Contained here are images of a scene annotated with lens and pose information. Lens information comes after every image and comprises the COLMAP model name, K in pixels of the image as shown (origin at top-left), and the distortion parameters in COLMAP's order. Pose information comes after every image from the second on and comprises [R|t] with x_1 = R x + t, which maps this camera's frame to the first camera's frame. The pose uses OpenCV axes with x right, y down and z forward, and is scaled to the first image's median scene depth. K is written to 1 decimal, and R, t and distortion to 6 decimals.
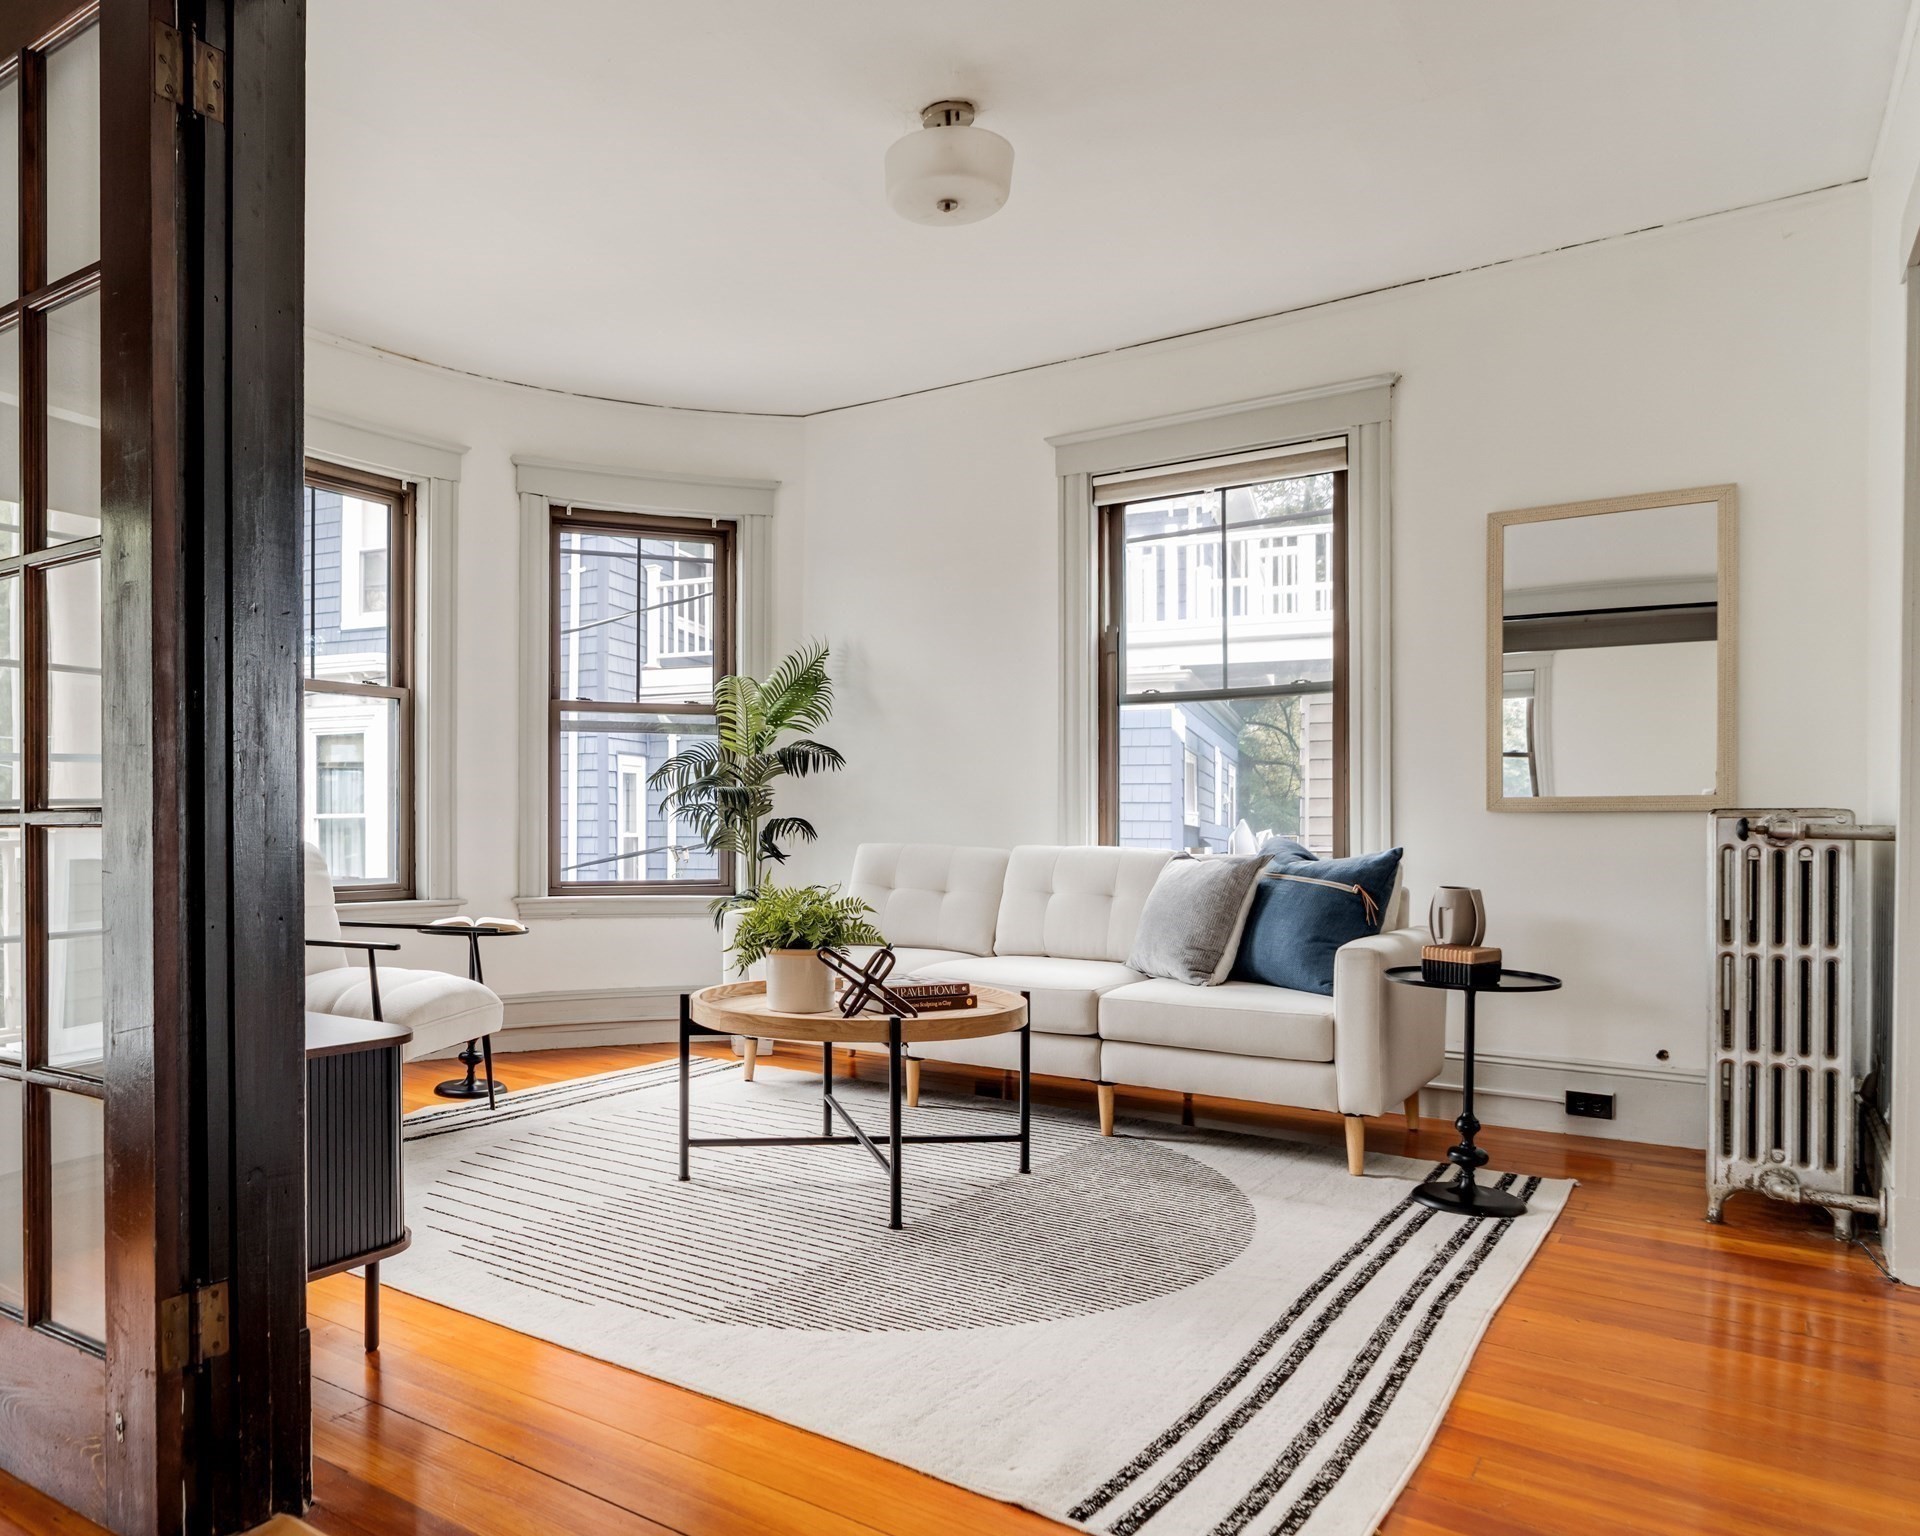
lens RADIAL K [[1330.9, 0, 713.3], [0, 1330.9, 832.6], [0, 0, 1]] dist [-0.020505, 0.005601]
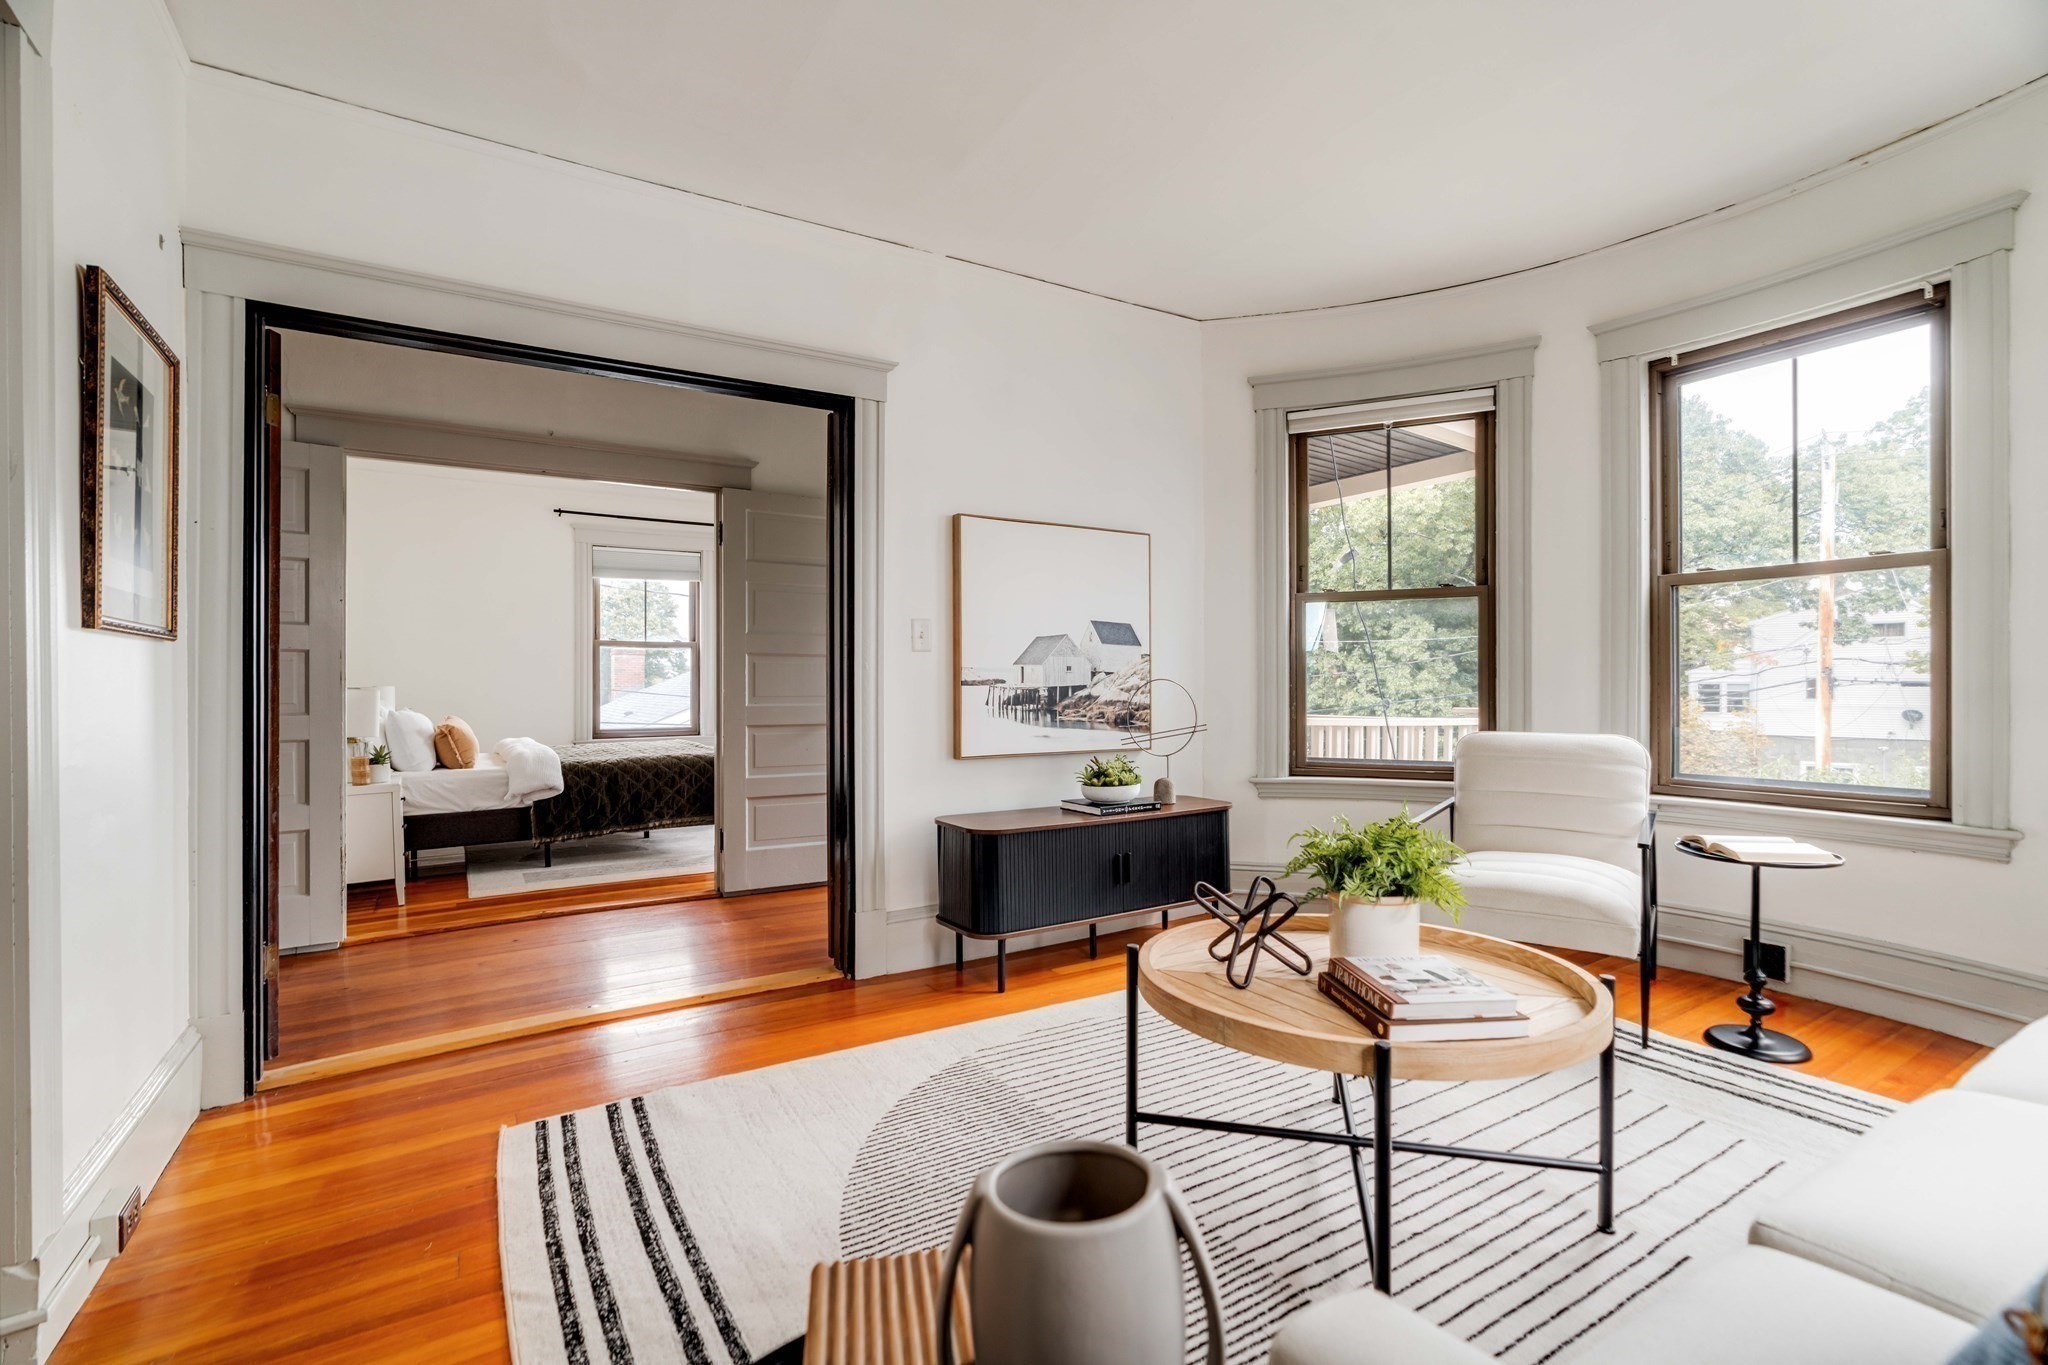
lens RADIAL K [[927.2, 0, 1020.9], [0, 927.2, 688.2], [0, 0, 1]] dist [-0.008921, 0.000469]
pose [[-0.342135, -0.002874, -0.939647, 0.640503], [-0.004011, 0.999991, -0.001598, -0.034199], [0.939642, 0.003222, -0.342143, 0.945379]]
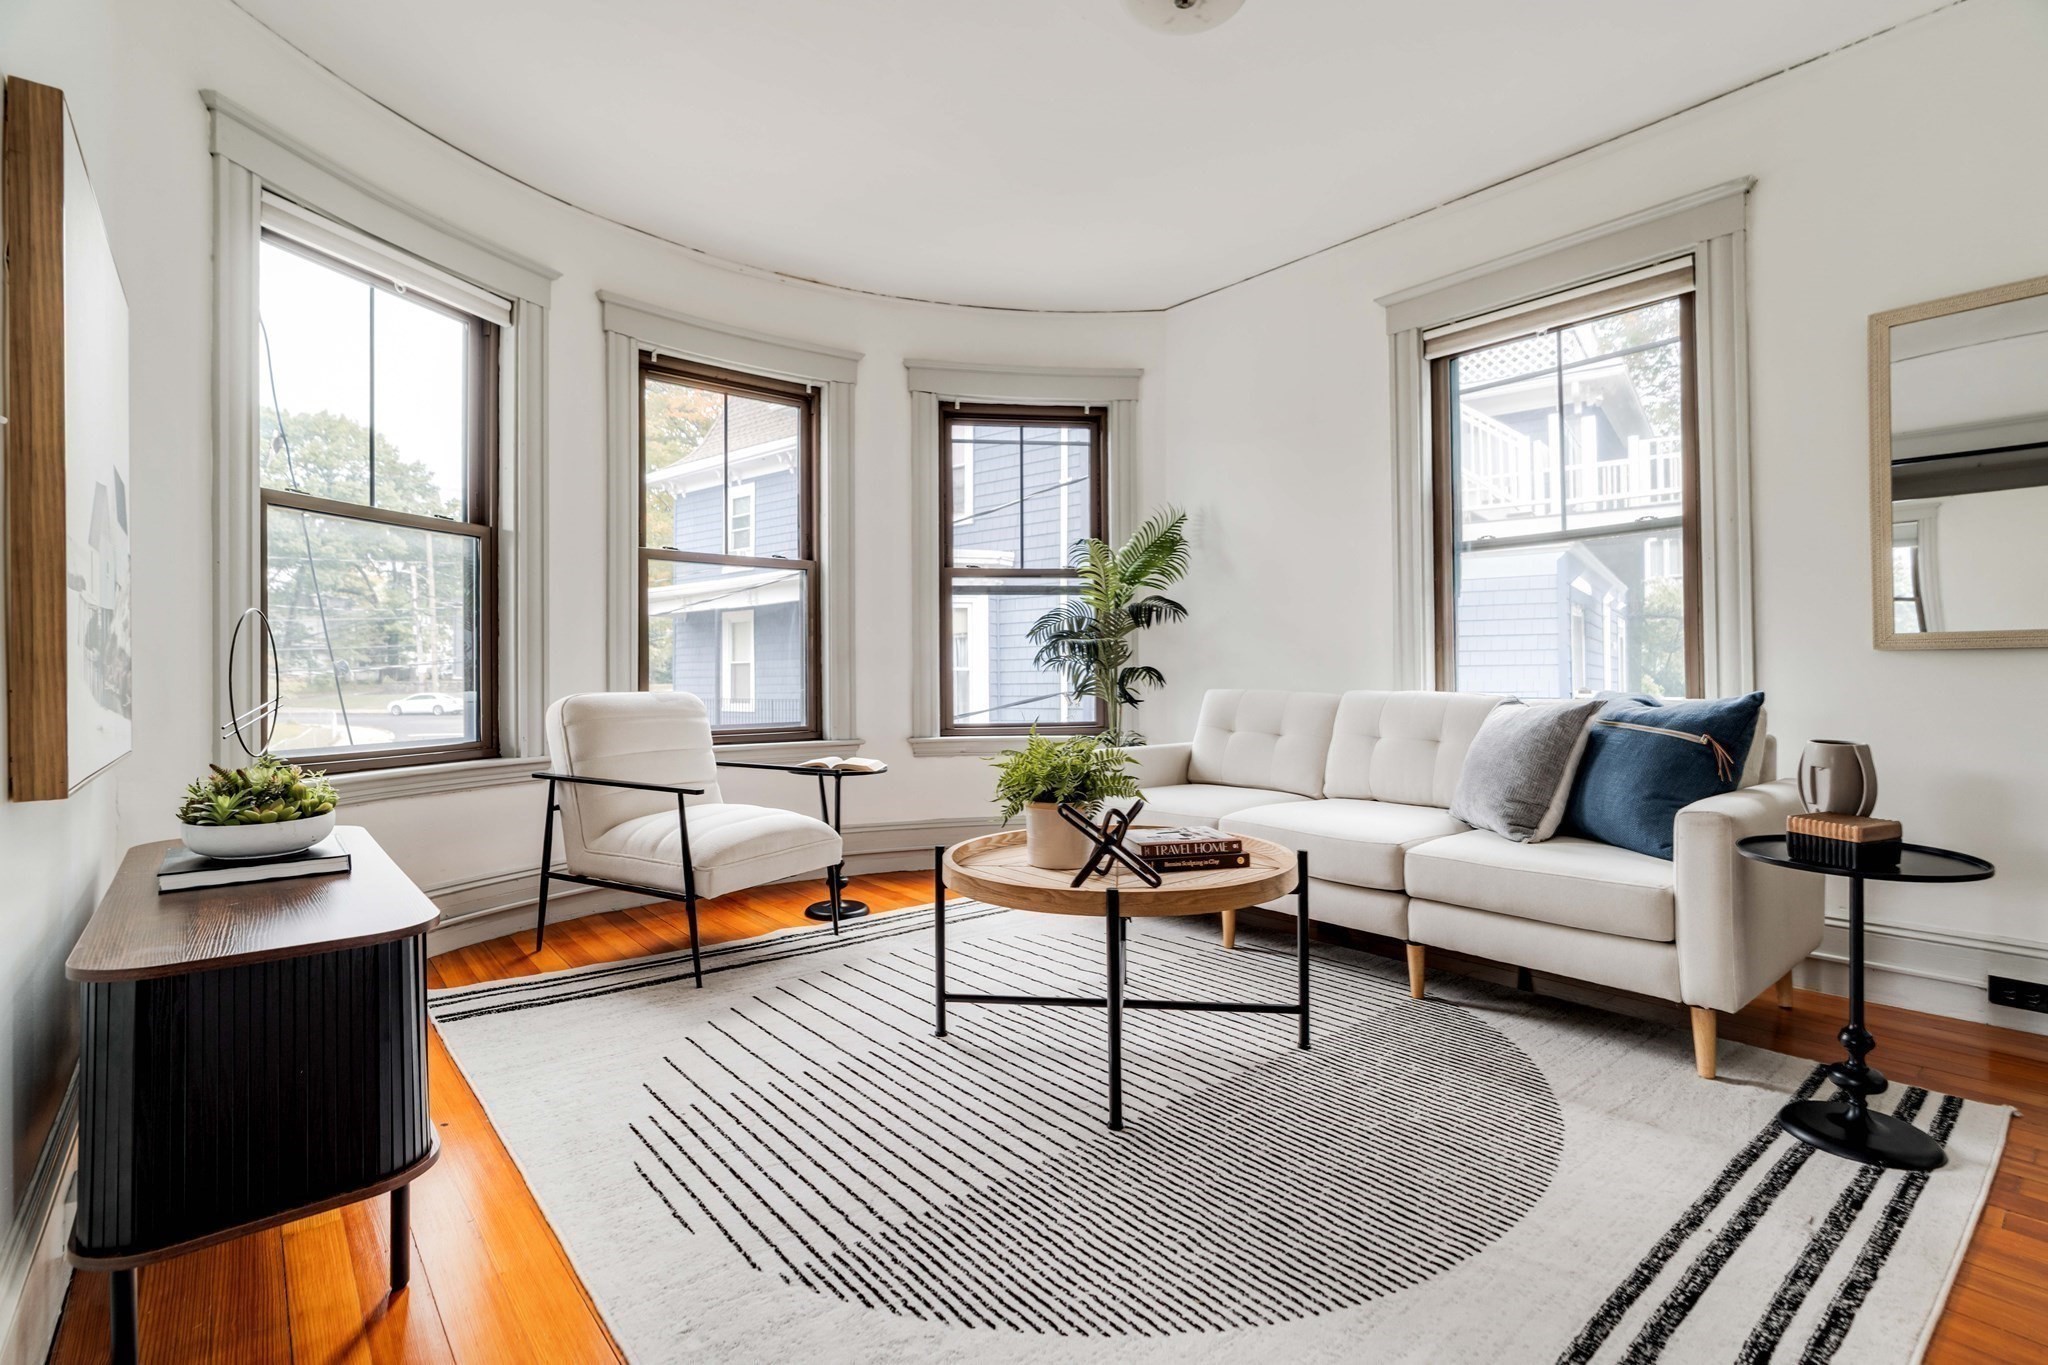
lens RADIAL K [[943.6, 0, 1031.6], [0, 943.6, 669.4], [0, 0, 1]] dist [-0.009189, 0.001354]
pose [[0.980064, -0.011839, -0.198328, 0.173596], [0.009873, 0.999892, -0.010896, -0.001578], [0.198435, 0.008721, 0.980075, 0.303362]]
